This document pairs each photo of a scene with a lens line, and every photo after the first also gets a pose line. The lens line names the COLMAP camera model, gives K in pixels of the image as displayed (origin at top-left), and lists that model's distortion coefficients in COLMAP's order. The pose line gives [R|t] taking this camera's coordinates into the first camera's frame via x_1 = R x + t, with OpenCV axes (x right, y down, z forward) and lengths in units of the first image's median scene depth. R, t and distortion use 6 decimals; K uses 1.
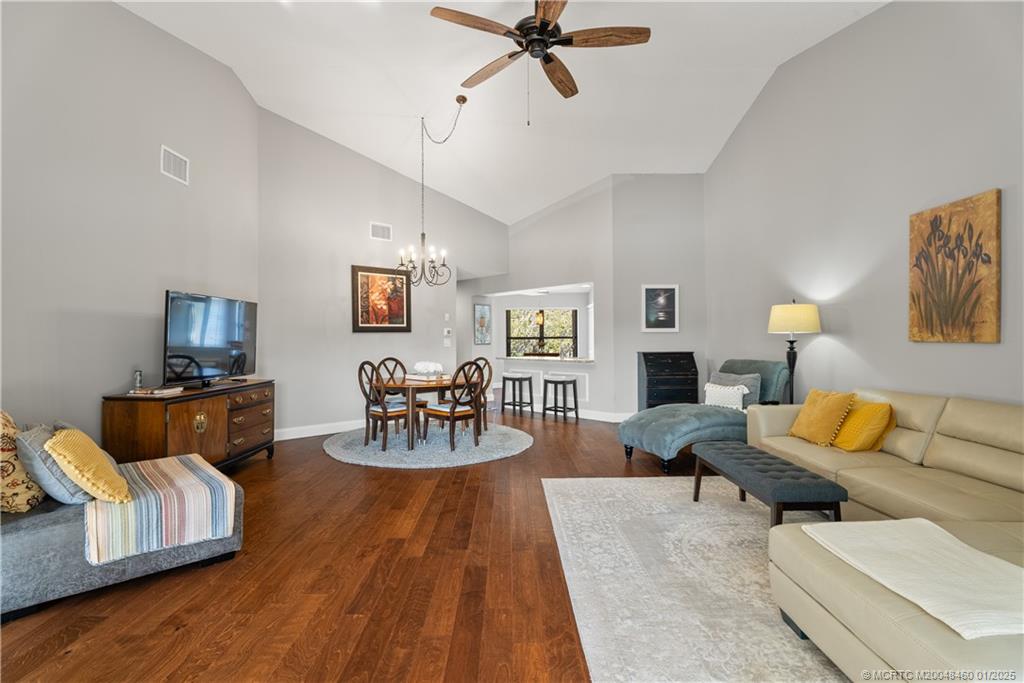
lens RADIAL K [[468.8, 0, 512.0], [0, 468.8, 341.5], [0, 0, 1]] dist [-0.012897, -0.000446]
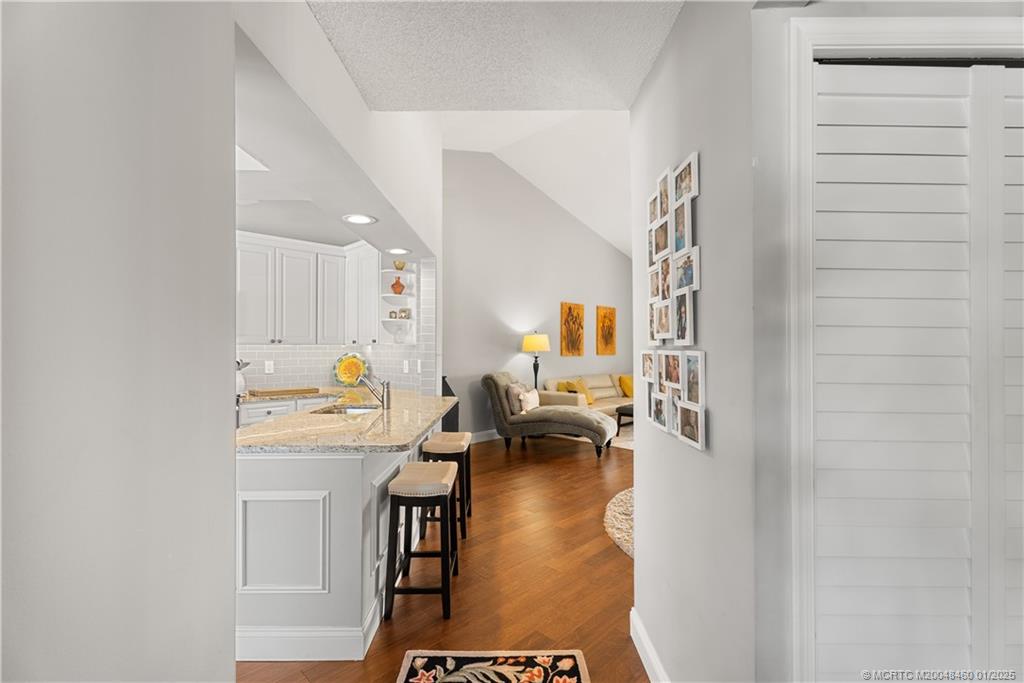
lens RADIAL K [[455.0, 0, 512.0], [0, 455.0, 341.5], [0, 0, 1]] dist [0.000254, -0.000087]
pose [[-0.708170, 0.014008, 0.705903, -0.643834], [0.006035, 0.999887, -0.013788, -0.045804], [-0.706016, -0.005504, -0.708175, 3.076484]]
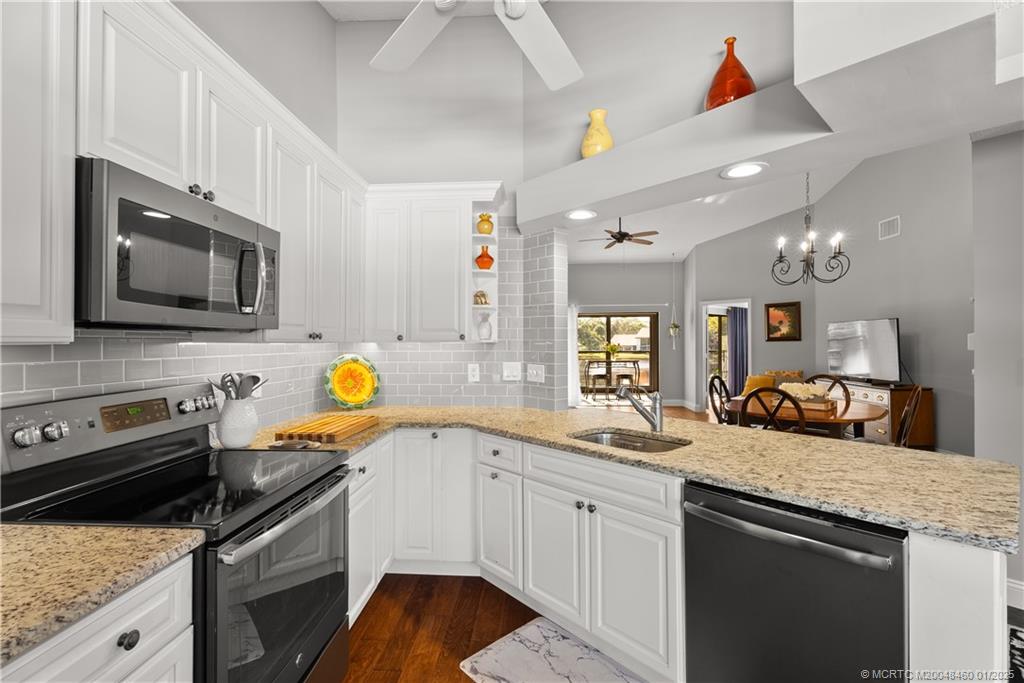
lens RADIAL K [[453.8, 0, 512.8], [0, 453.8, 337.0], [0, 0, 1]] dist [-0.000834, -0.000032]
pose [[-0.997782, 0.008083, 0.066077, 0.454601], [0.007745, 0.999956, -0.005374, -0.062202], [-0.066118, -0.004851, -0.997800, 3.317098]]
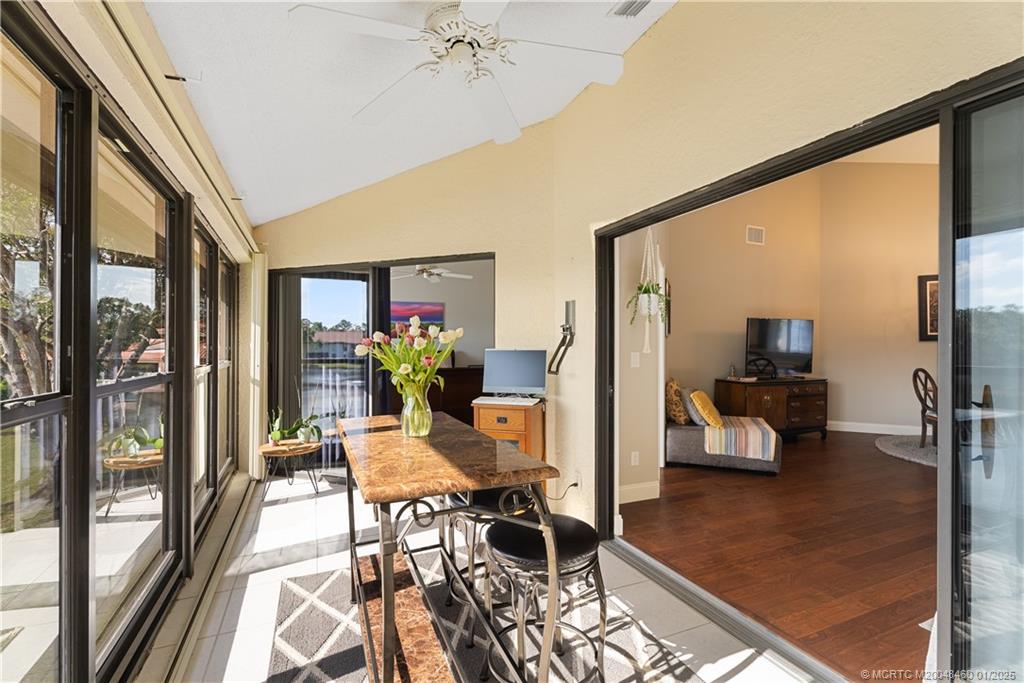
lens RADIAL K [[459.7, 0, 515.8], [0, 459.7, 346.3], [0, 0, 1]] dist [-0.001149, -0.000142]
pose [[0.407752, 0.001358, -0.913092, 0.469042], [-0.006238, 0.999980, -0.001298, -0.002434], [0.913071, 0.006225, 0.407752, -0.473795]]
